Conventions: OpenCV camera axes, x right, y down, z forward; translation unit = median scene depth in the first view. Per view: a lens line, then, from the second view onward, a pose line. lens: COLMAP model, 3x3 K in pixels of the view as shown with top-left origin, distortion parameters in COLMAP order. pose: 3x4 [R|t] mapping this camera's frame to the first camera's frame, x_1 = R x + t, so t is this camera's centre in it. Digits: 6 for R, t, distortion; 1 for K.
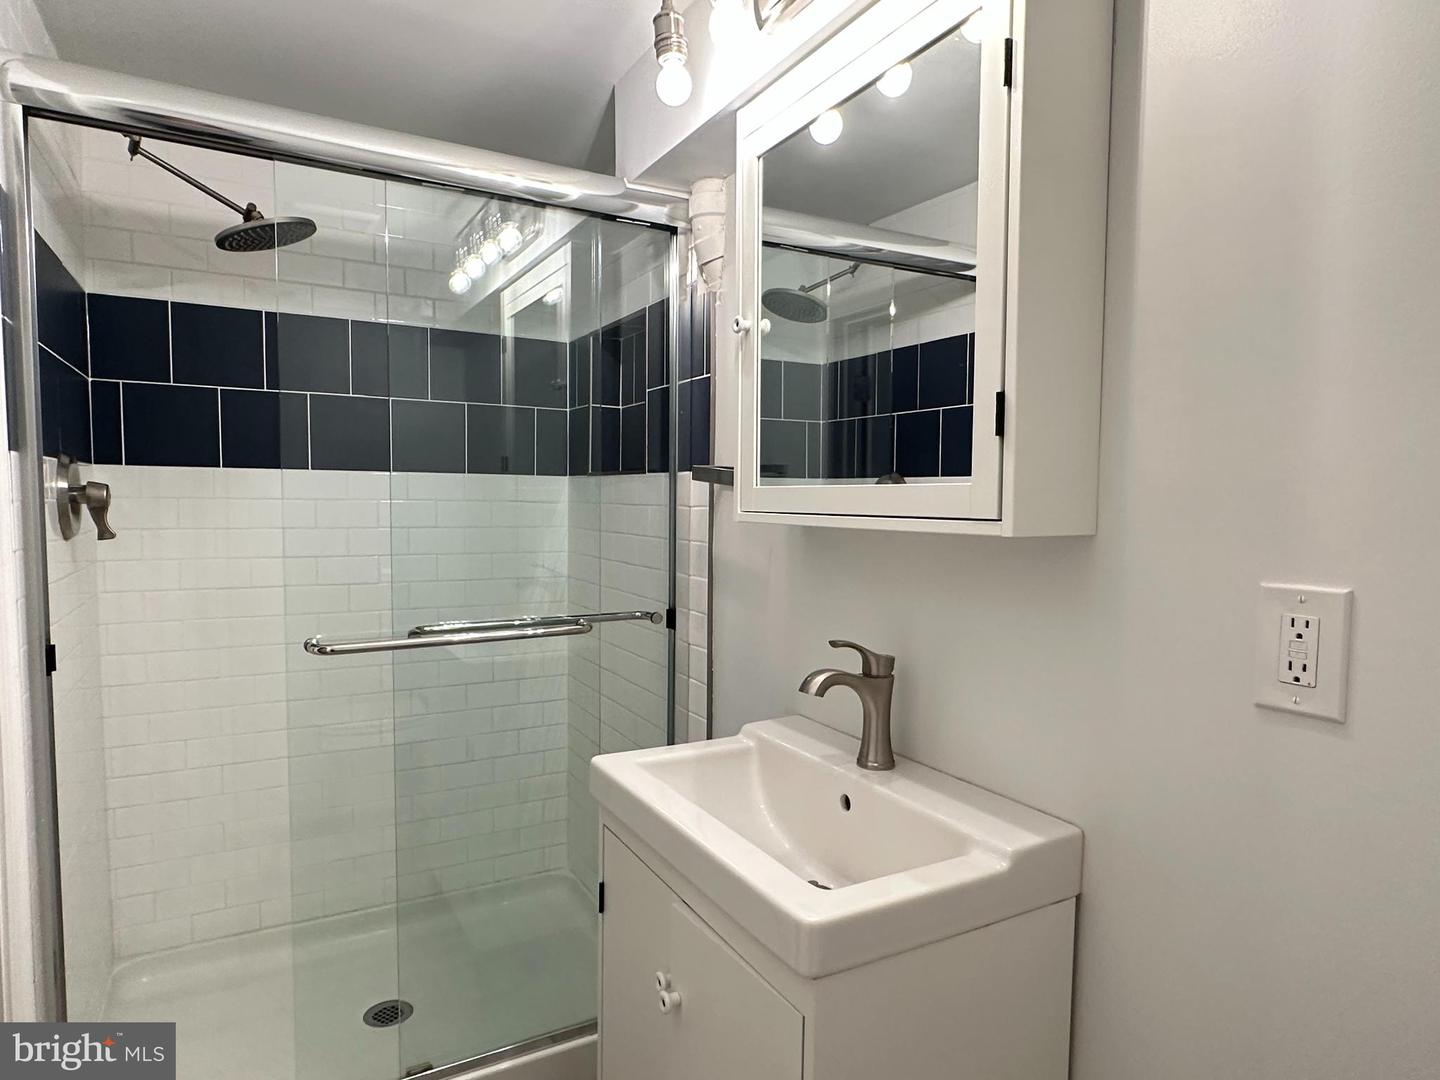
lens RADIAL K [[843.6, 0, 721.7], [0, 843.6, 545.8], [0, 0, 1]] dist [0.004637, 0.002807]
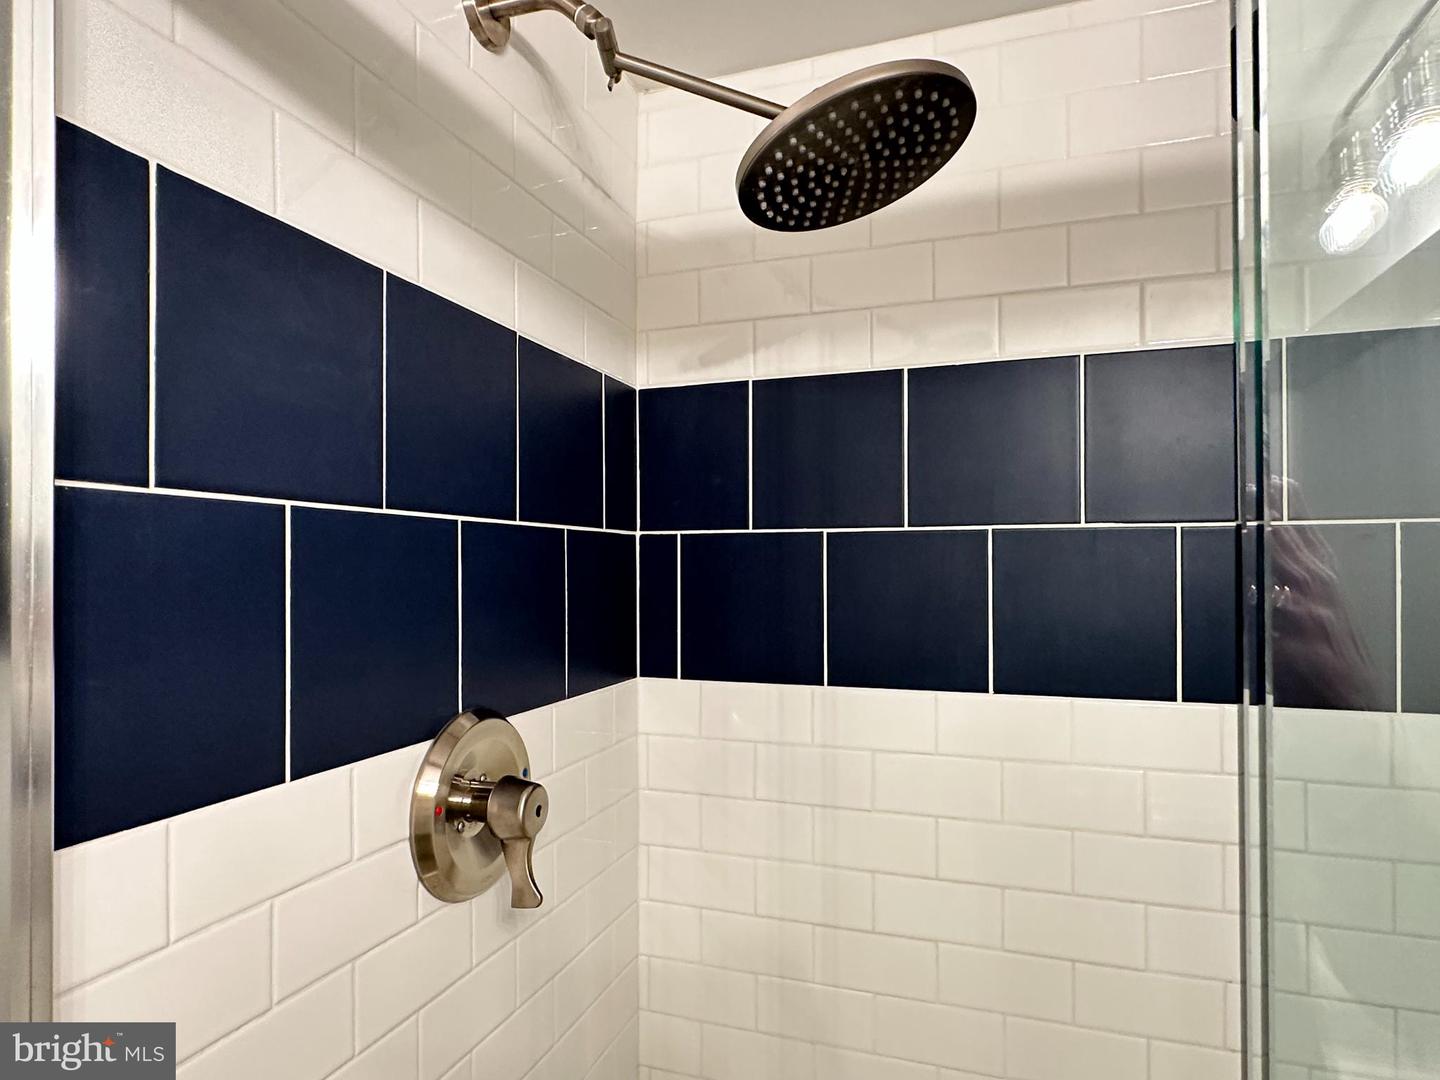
lens RADIAL K [[843.6, 0, 718.1], [0, 843.6, 551.9], [0, 0, 1]] dist [0.004637, 0.002807]
pose [[0.667554, -0.026073, -0.744105, -0.262903], [-0.031538, 0.997500, -0.063245, -0.143160], [0.743893, 0.065688, 0.665062, 0.627061]]
